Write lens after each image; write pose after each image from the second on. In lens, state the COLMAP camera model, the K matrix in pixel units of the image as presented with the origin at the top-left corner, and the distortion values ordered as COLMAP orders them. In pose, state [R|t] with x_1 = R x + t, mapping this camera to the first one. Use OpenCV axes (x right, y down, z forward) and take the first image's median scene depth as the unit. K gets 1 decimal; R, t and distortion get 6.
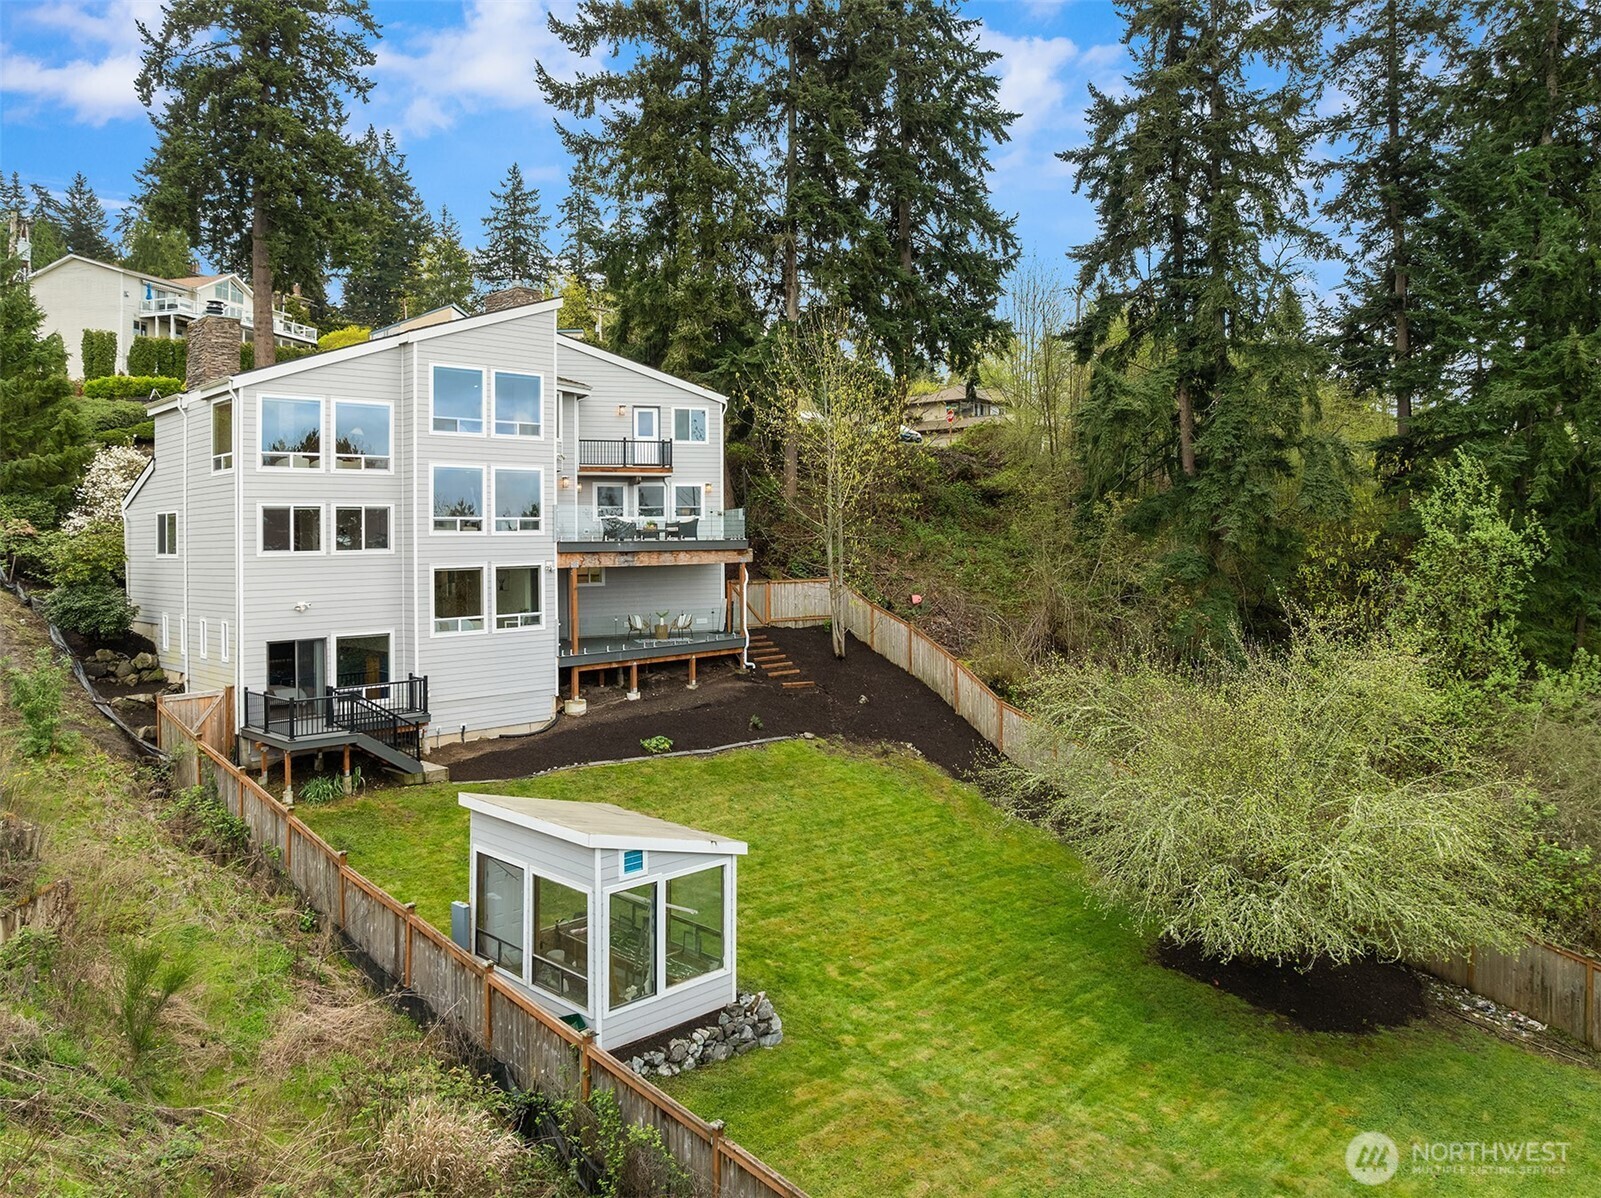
lens RADIAL K [[1183.9, 0, 801.3], [0, 1183.9, 514.5], [0, 0, 1]] dist [-0.024403, 0.001137]
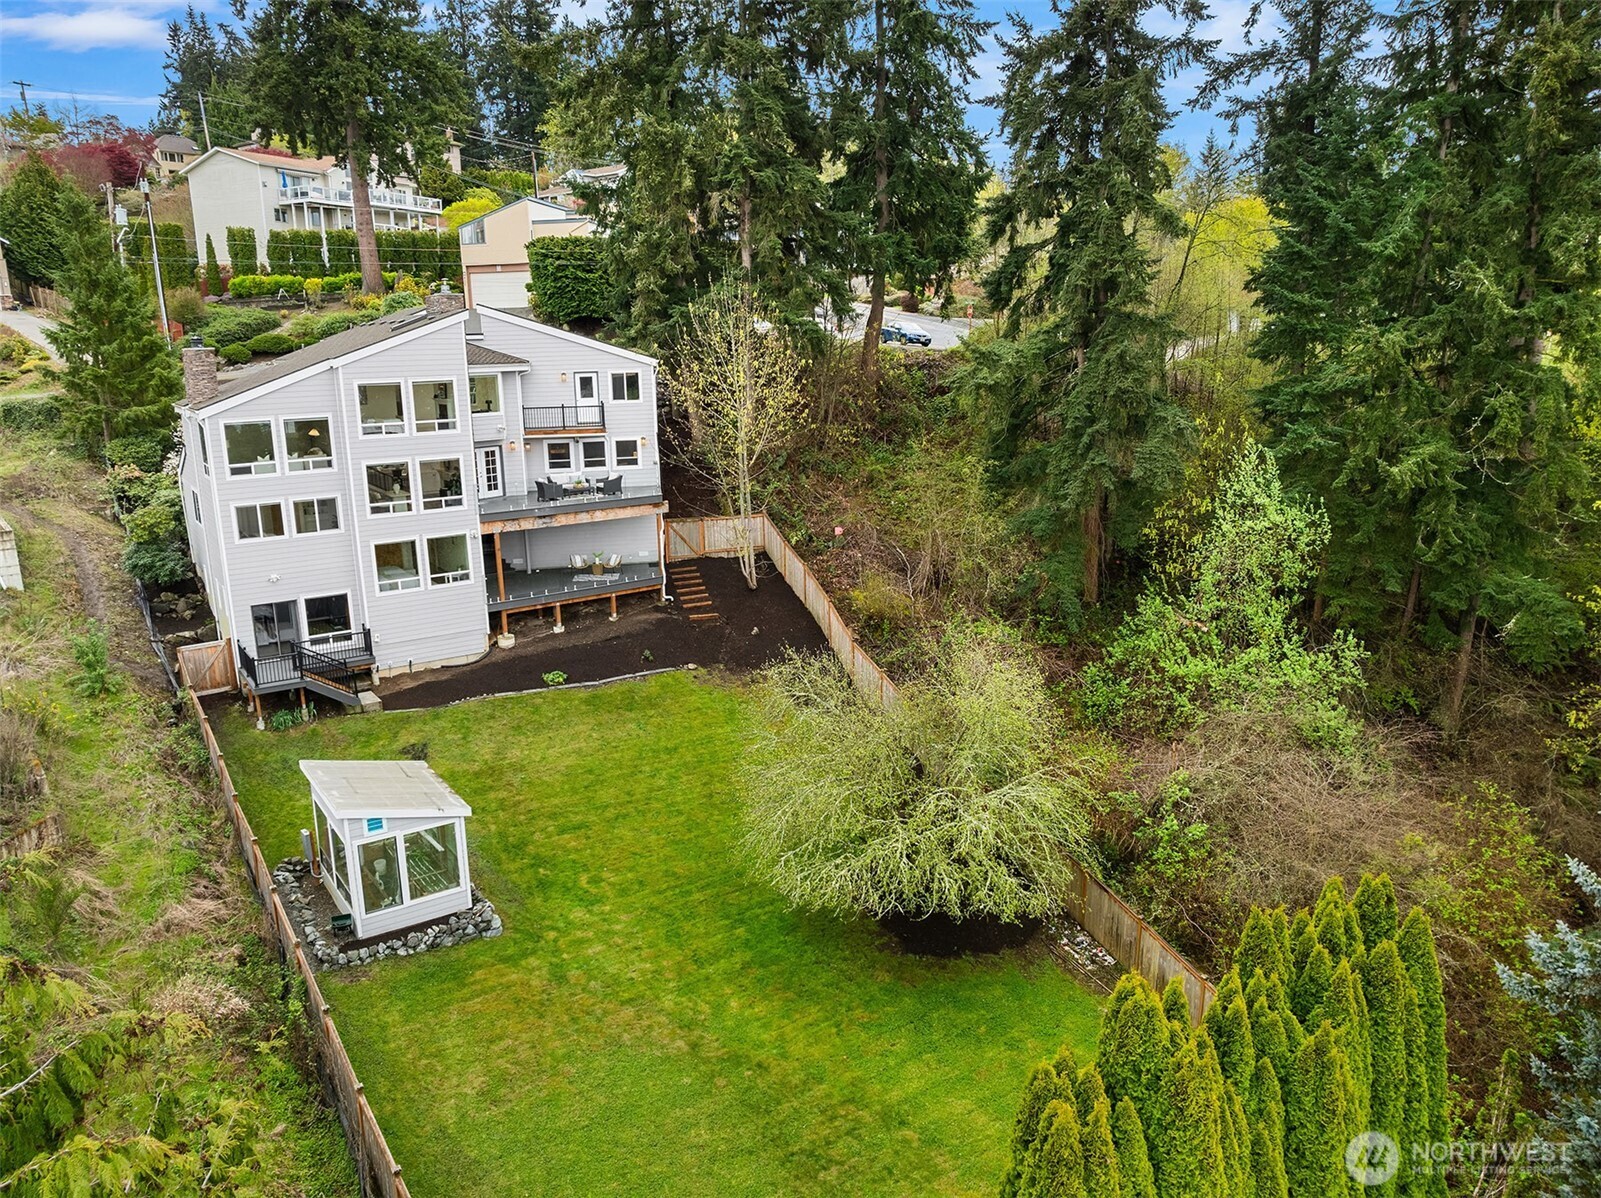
lens RADIAL K [[1206.4, 0, 800.5], [0, 1206.4, 599.0], [0, 0, 1]] dist [-0.027036, -0.000802]
pose [[0.981090, 0.027281, -0.191618, 0.371794], [0.020356, 0.969982, 0.242323, -0.190873], [0.192477, -0.241641, 0.951085, -0.159673]]
